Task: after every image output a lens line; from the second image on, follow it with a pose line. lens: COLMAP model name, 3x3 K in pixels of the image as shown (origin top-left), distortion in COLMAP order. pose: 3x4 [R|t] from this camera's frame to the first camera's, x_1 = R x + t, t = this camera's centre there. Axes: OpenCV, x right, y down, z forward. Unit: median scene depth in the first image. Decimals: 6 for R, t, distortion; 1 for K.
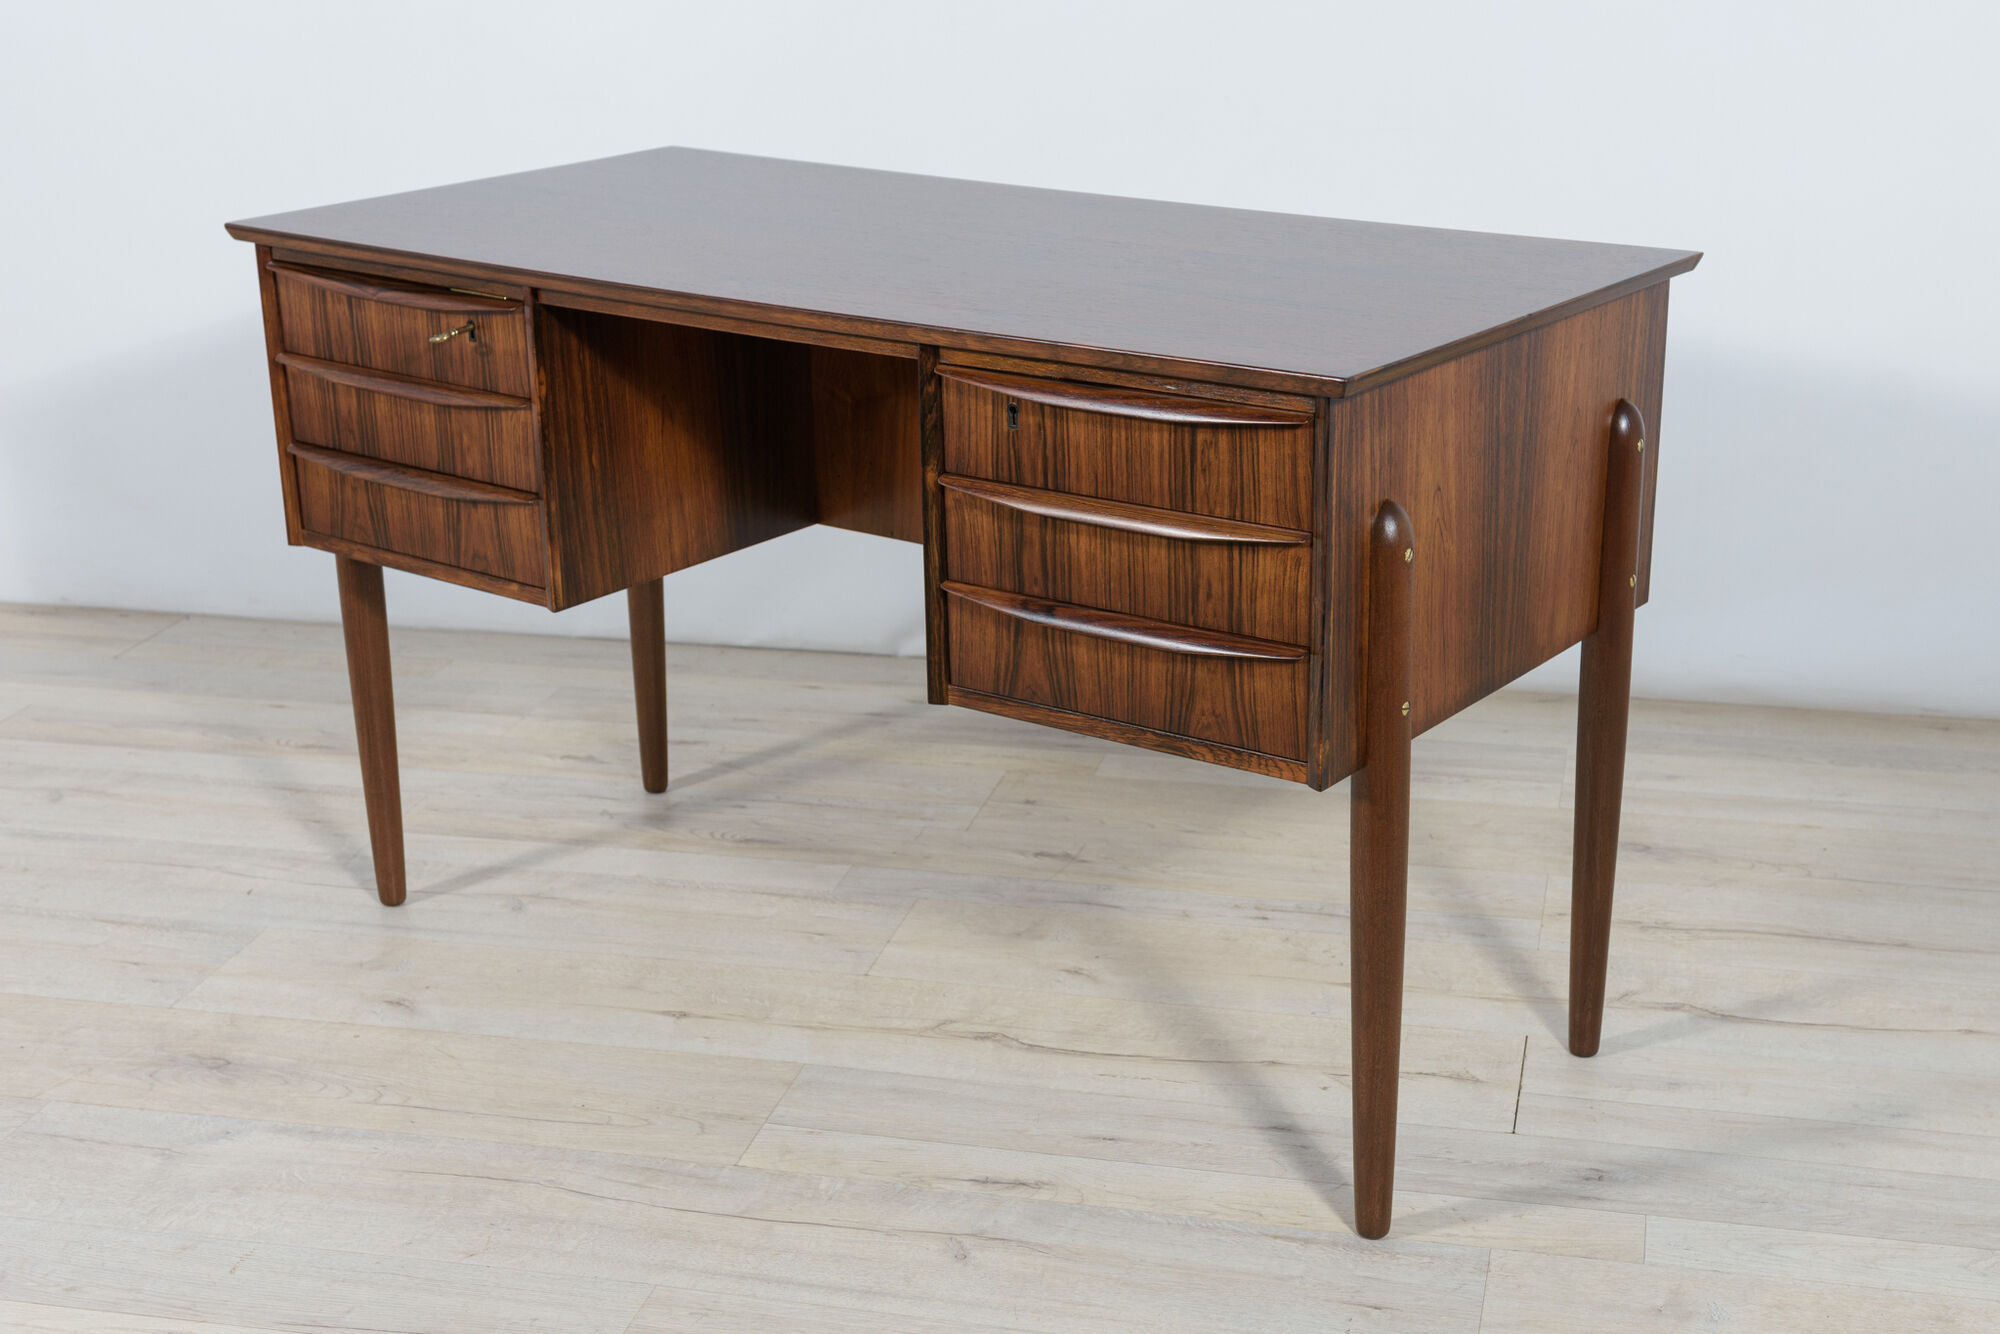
lens RADIAL K [[2678.1, 0, 1077.4], [0, 2678.1, 743.8], [0, 0, 1]] dist [0.002370, 0.000000]
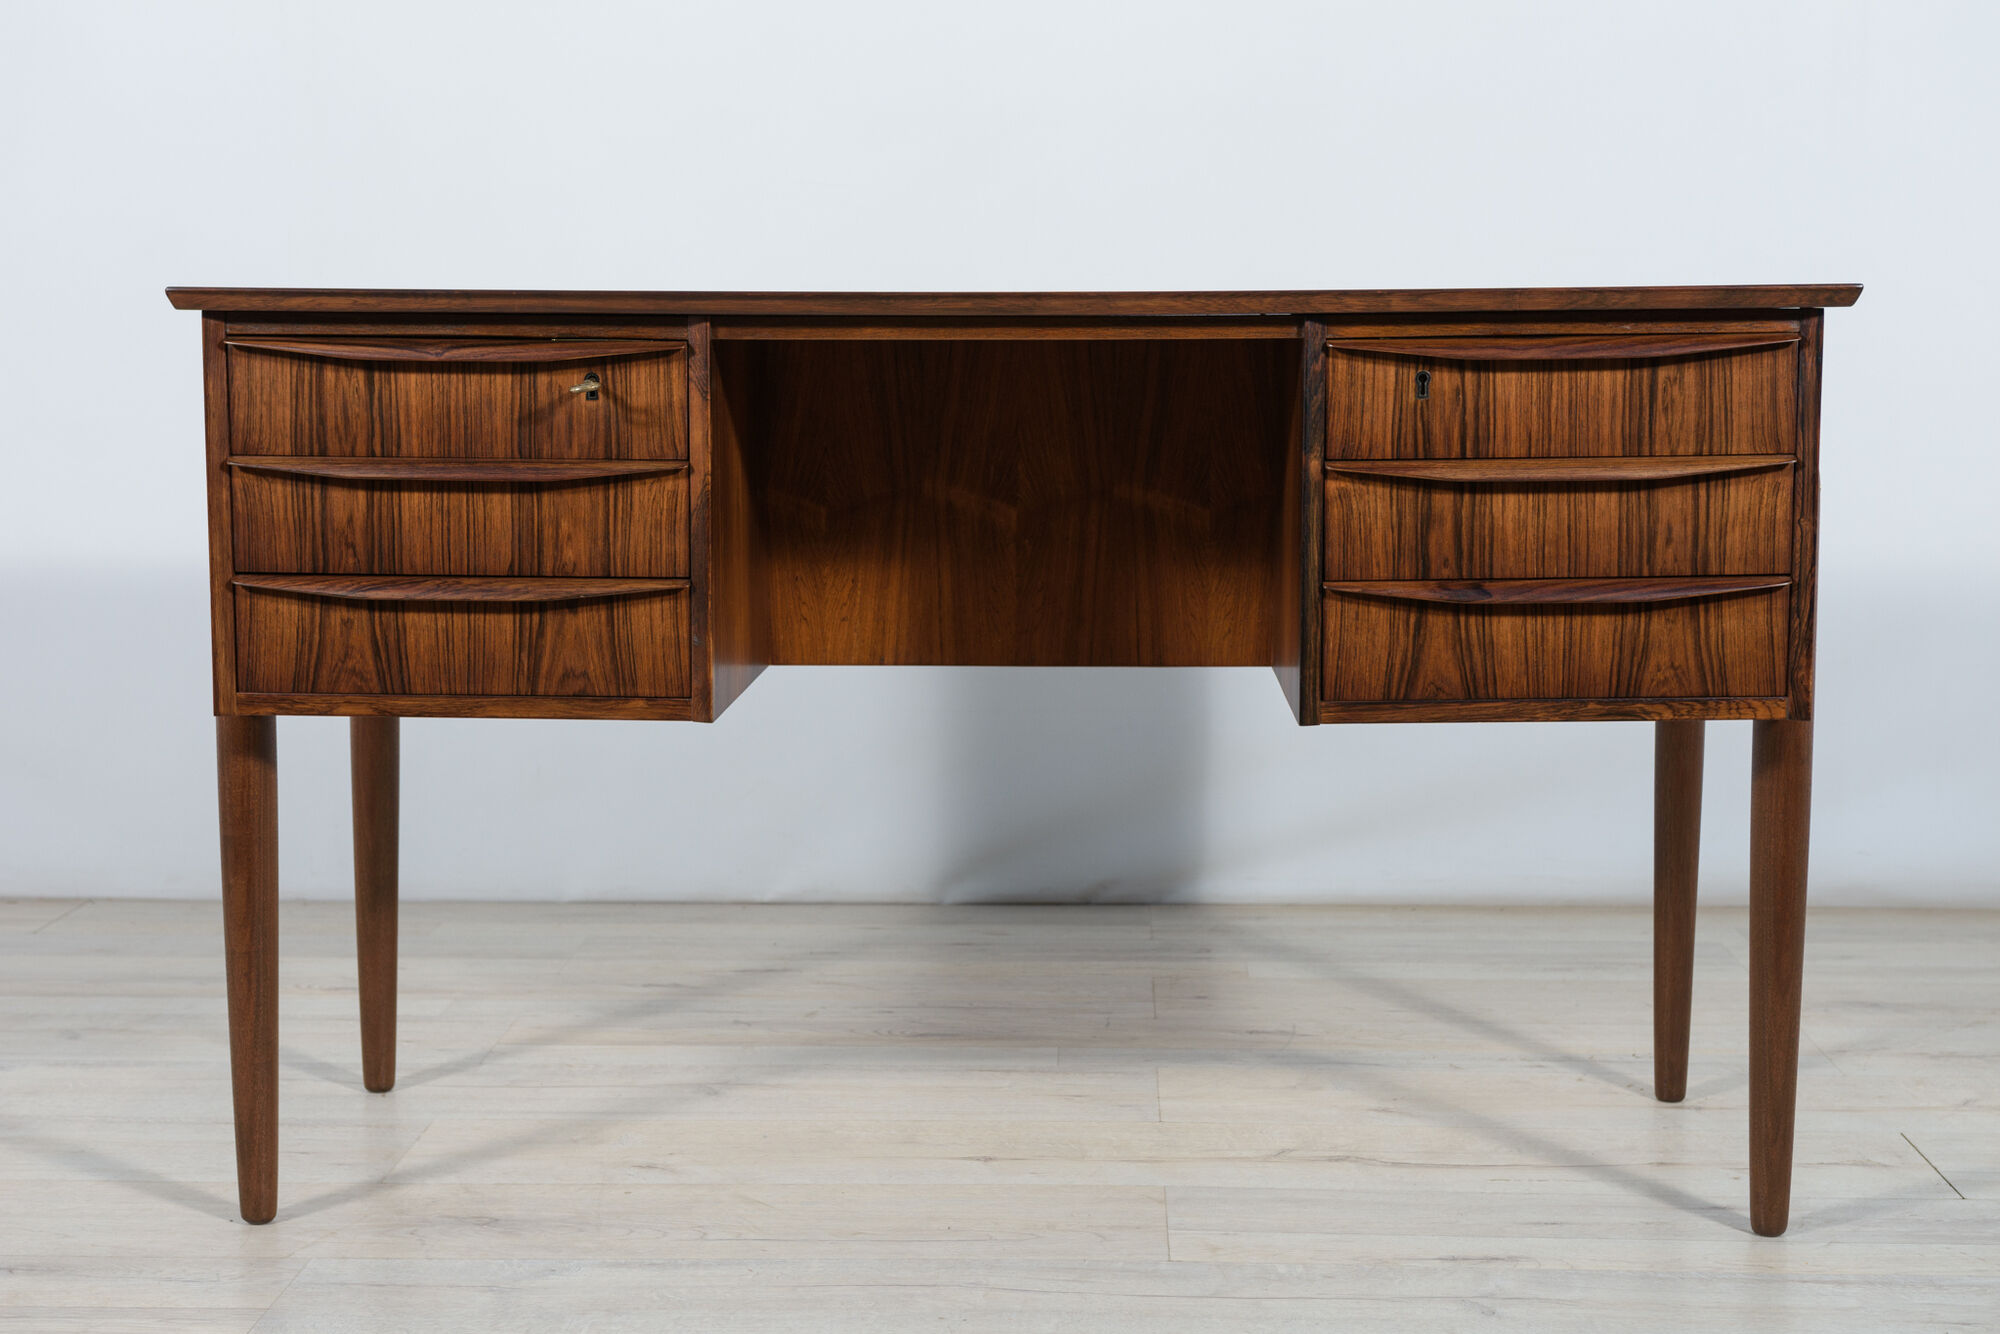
lens RADIAL K [[2678.1, 0, 1028.3], [0, 2678.1, 728.5], [0, 0, 1]] dist [0.002370, 0.000000]
pose [[0.825386, -0.060751, 0.561291, -0.658459], [0.187672, 0.967181, -0.171291, 0.127327], [-0.532463, 0.246720, 0.809699, 0.328041]]
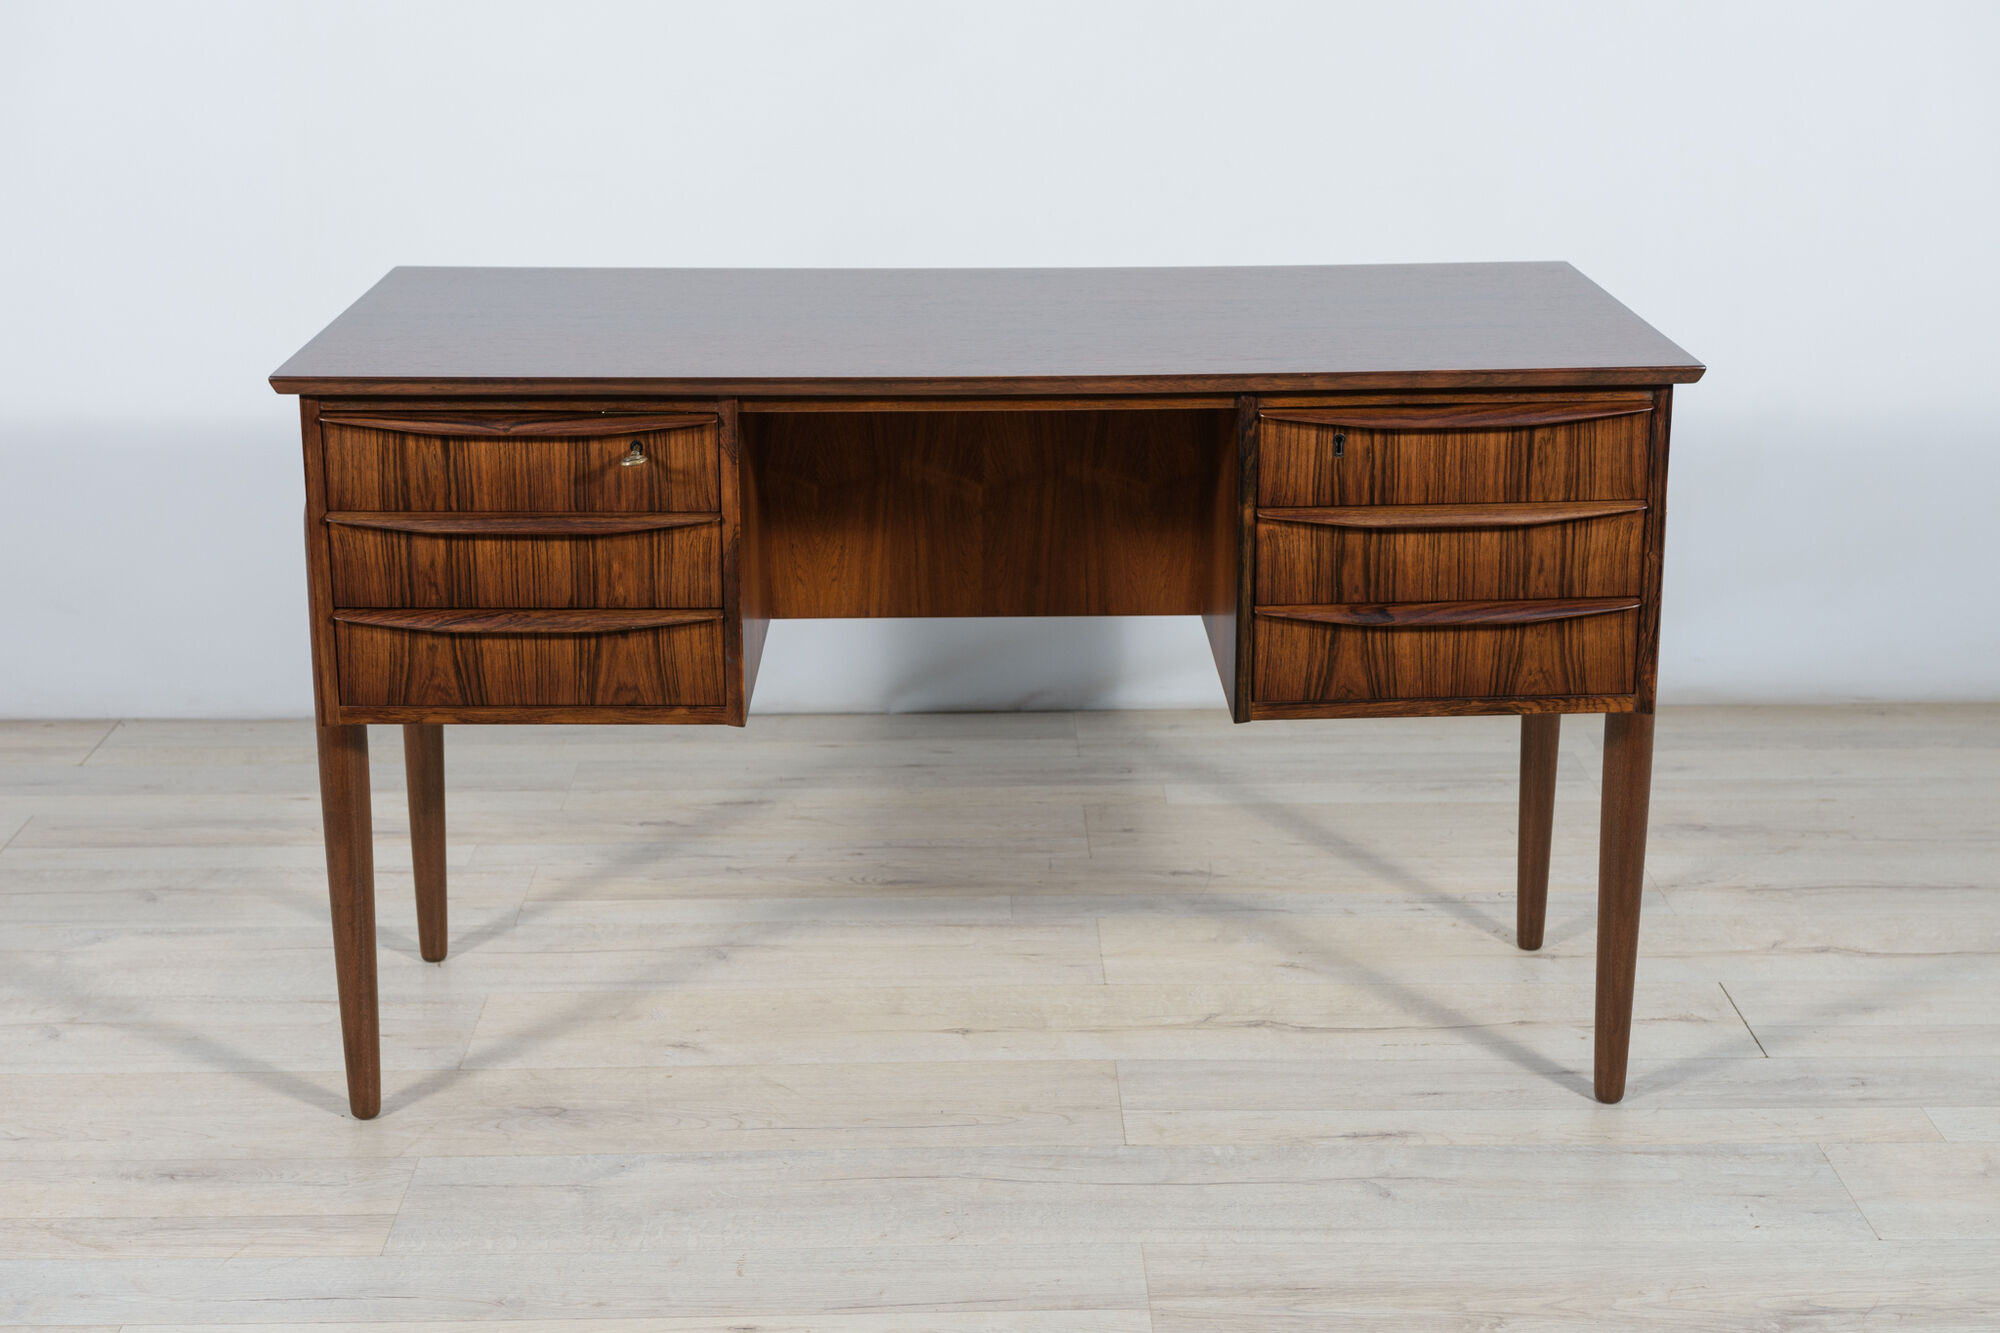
lens RADIAL K [[2678.1, 0, 1005.4], [0, 2678.1, 652.5], [0, 0, 1]] dist [0.002370, 0.000000]
pose [[0.798226, -0.157898, 0.581294, -0.782446], [0.204321, 0.978794, -0.014700, -0.047746], [-0.566646, 0.130504, 0.813561, 0.168575]]
